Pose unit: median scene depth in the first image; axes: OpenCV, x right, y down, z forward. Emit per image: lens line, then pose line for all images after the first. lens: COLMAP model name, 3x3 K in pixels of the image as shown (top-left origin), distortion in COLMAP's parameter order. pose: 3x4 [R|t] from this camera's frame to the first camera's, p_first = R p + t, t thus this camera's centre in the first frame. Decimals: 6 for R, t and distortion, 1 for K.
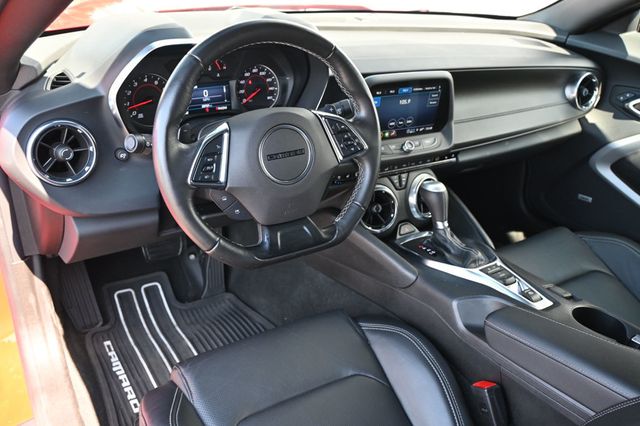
lens RADIAL K [[555.8, 0, 320.2], [0, 555.8, 207.6], [0, 0, 1]] dist [-0.006076, 0.003583]
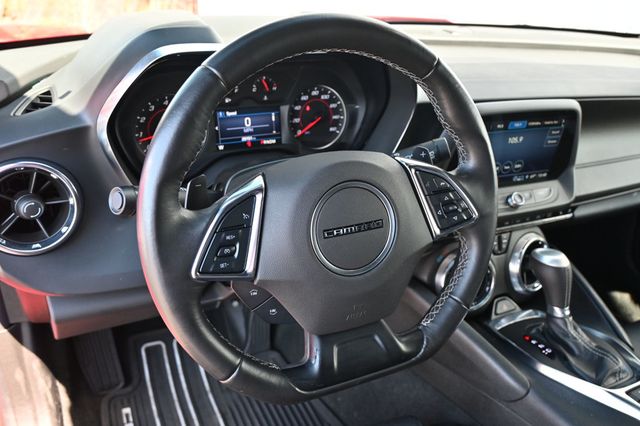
lens RADIAL K [[508.0, 0, 318.3], [0, 508.0, 209.7], [0, 0, 1]] dist [-0.005657, -0.004499]
pose [[0.992467, 0.049460, -0.112082, -0.027891], [-0.050782, 0.998669, -0.008977, -0.081711], [0.111488, 0.014601, 0.993658, 0.314755]]
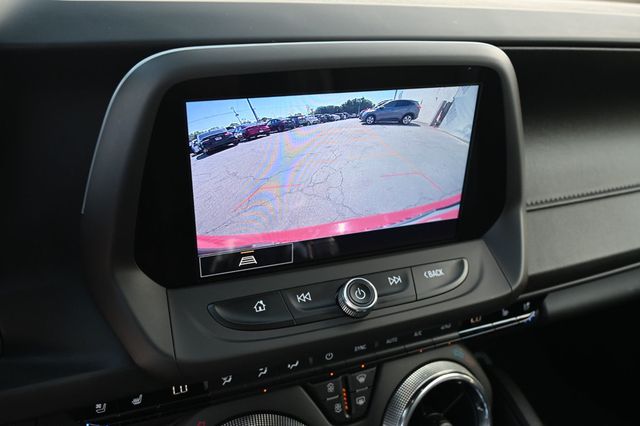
lens RADIAL K [[544.0, 0, 331.0], [0, 544.0, 217.7], [0, 0, 1]] dist [-0.011340, -0.012667]
pose [[0.986112, 0.002966, -0.166057, 0.203037], [-0.018606, 0.995519, -0.092708, -0.131340], [0.165038, 0.094510, 0.981749, 0.749370]]
